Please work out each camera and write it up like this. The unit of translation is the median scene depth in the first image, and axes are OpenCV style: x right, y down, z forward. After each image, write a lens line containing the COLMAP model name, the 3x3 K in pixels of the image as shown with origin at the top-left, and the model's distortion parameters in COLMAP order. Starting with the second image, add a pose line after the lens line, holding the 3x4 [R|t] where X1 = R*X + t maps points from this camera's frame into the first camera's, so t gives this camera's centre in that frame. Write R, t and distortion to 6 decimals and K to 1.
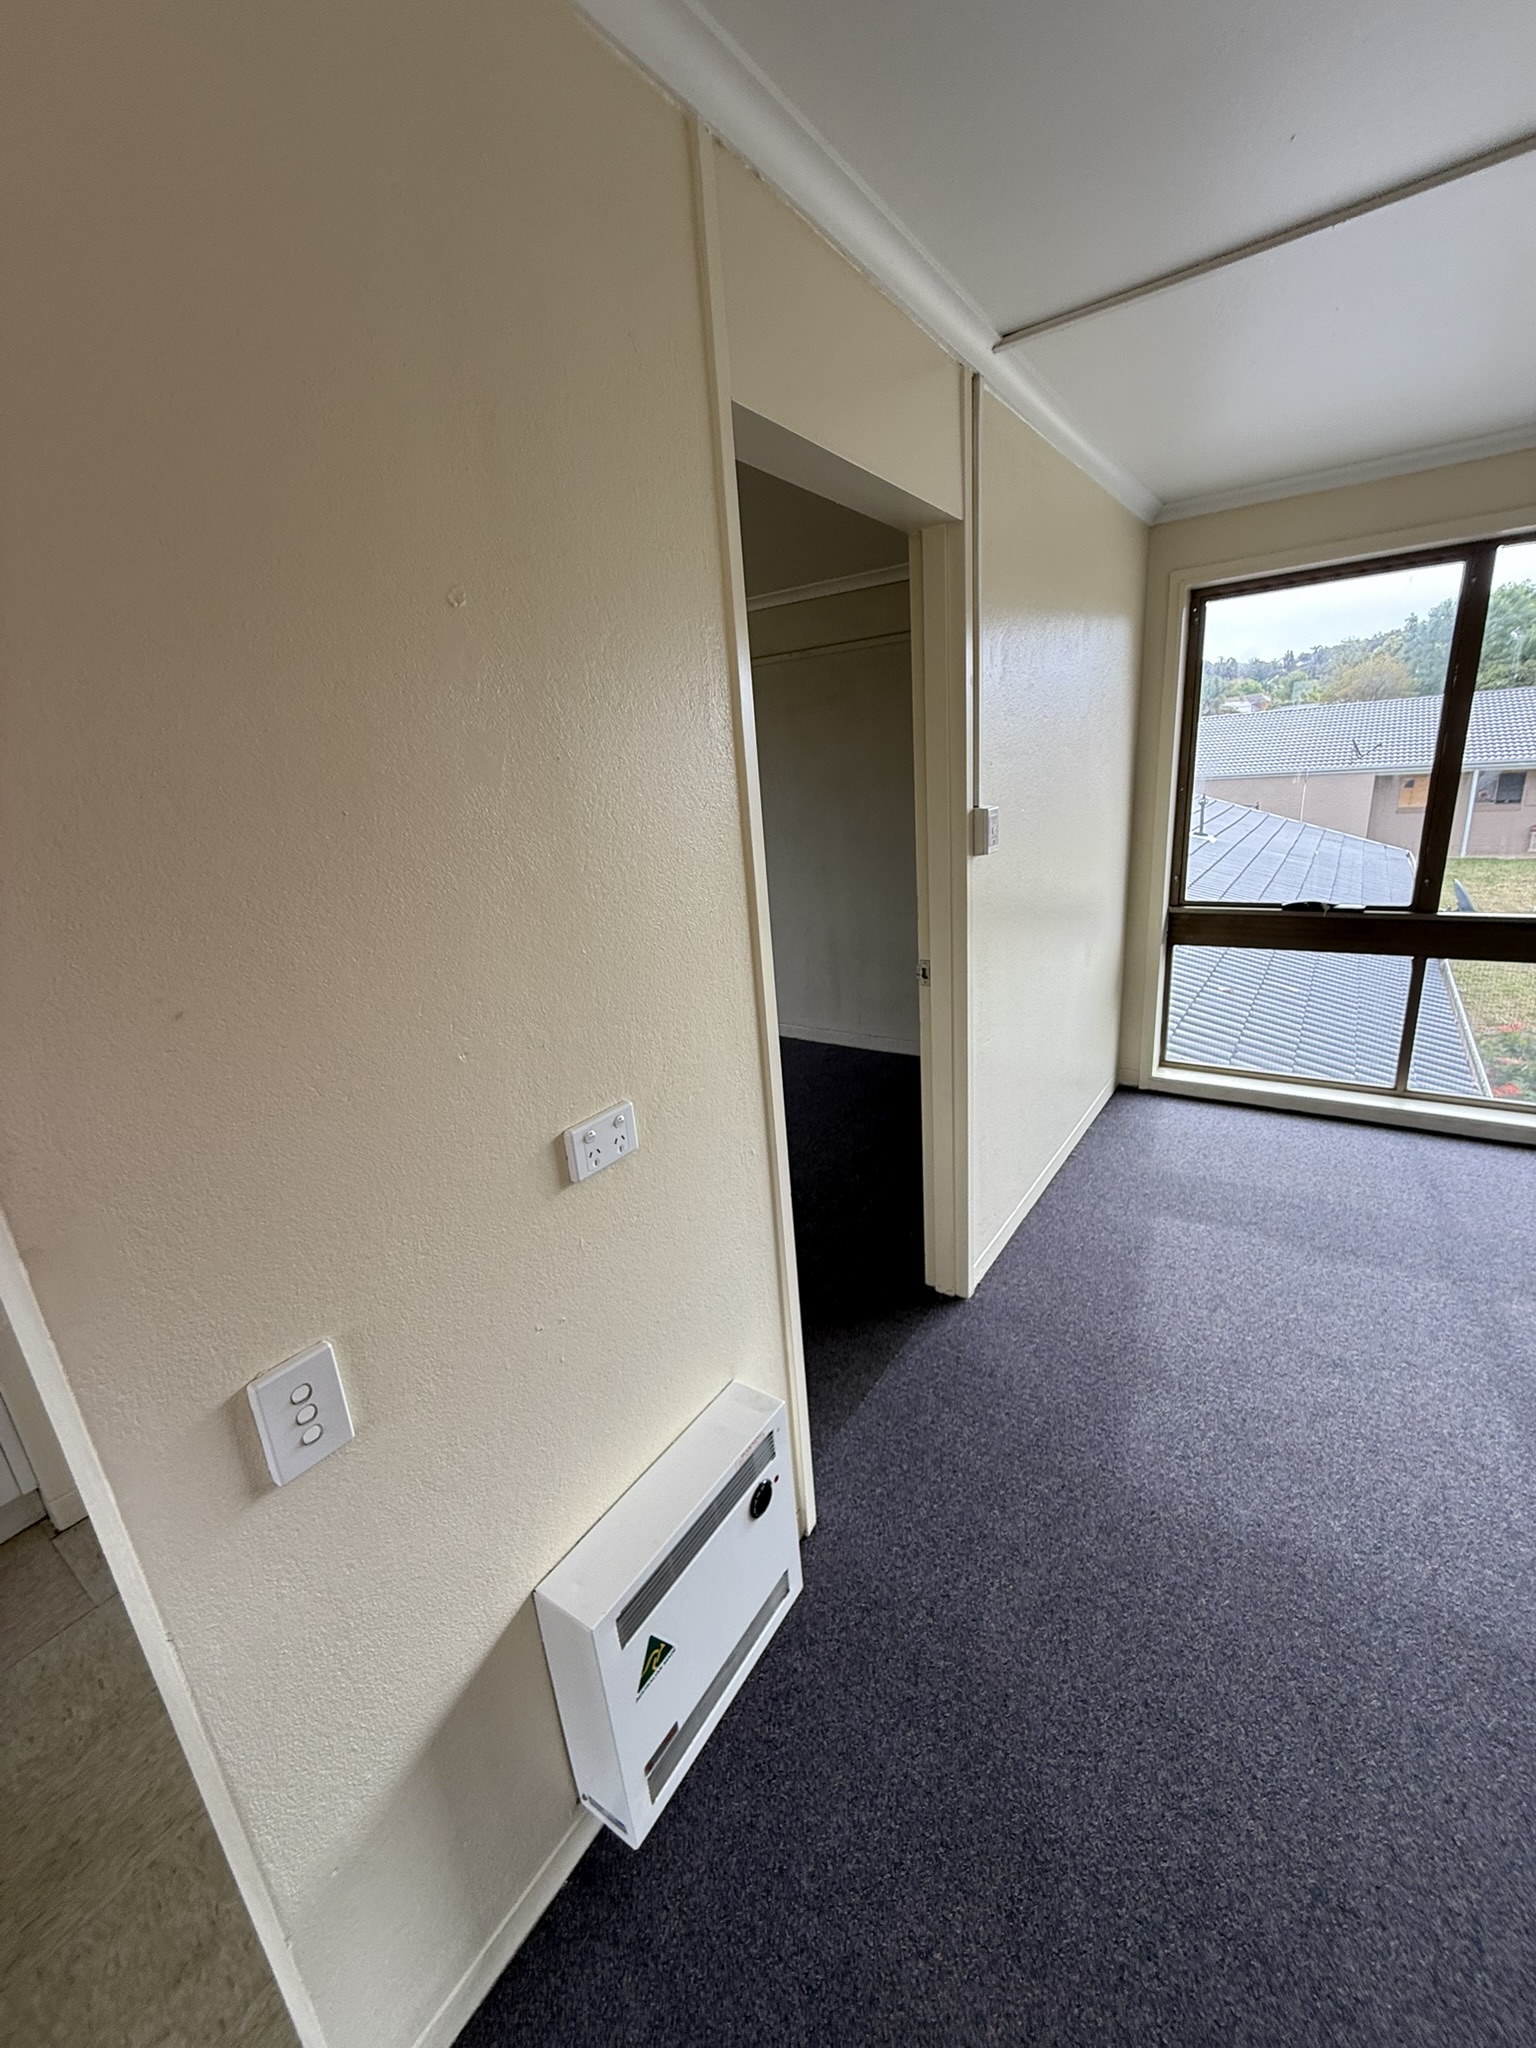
lens RADIAL K [[816.0, 0, 771.7], [0, 816.0, 1015.7], [0, 0, 1]] dist [-0.001132, 0.000338]
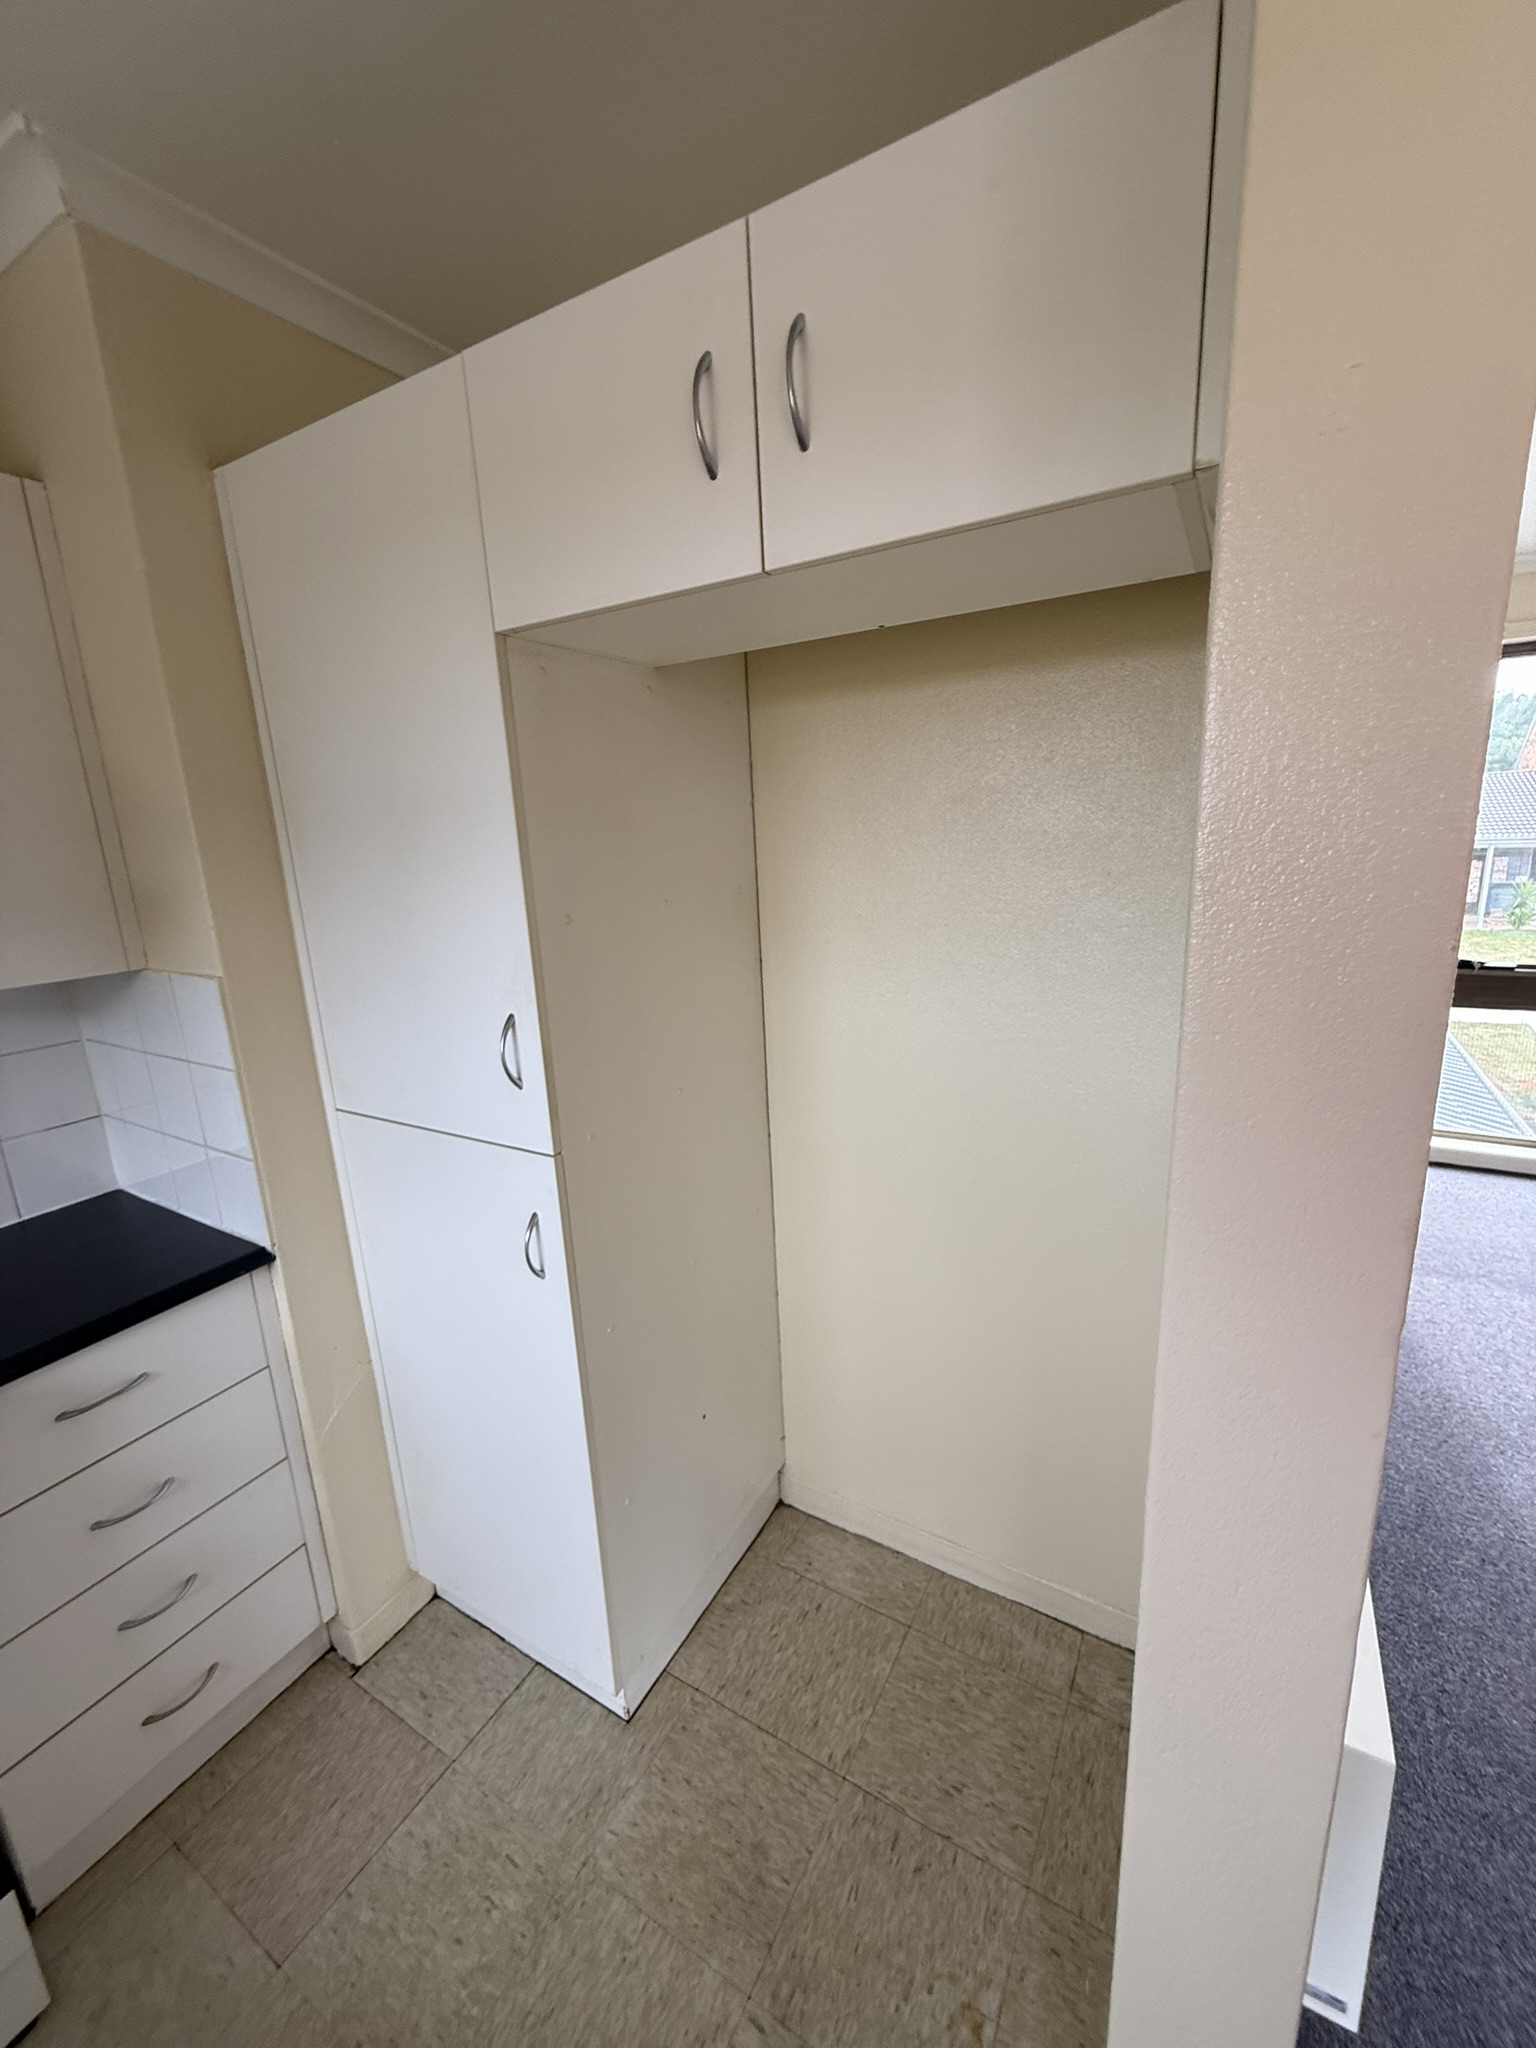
lens RADIAL K [[816.0, 0, 771.7], [0, 816.0, 1015.7], [0, 0, 1]] dist [-0.001132, 0.000338]
pose [[0.996428, 0.013206, 0.083404, -0.635884], [-0.007488, 0.997623, -0.068499, 0.019309], [-0.084110, 0.067630, 0.994159, 0.097482]]
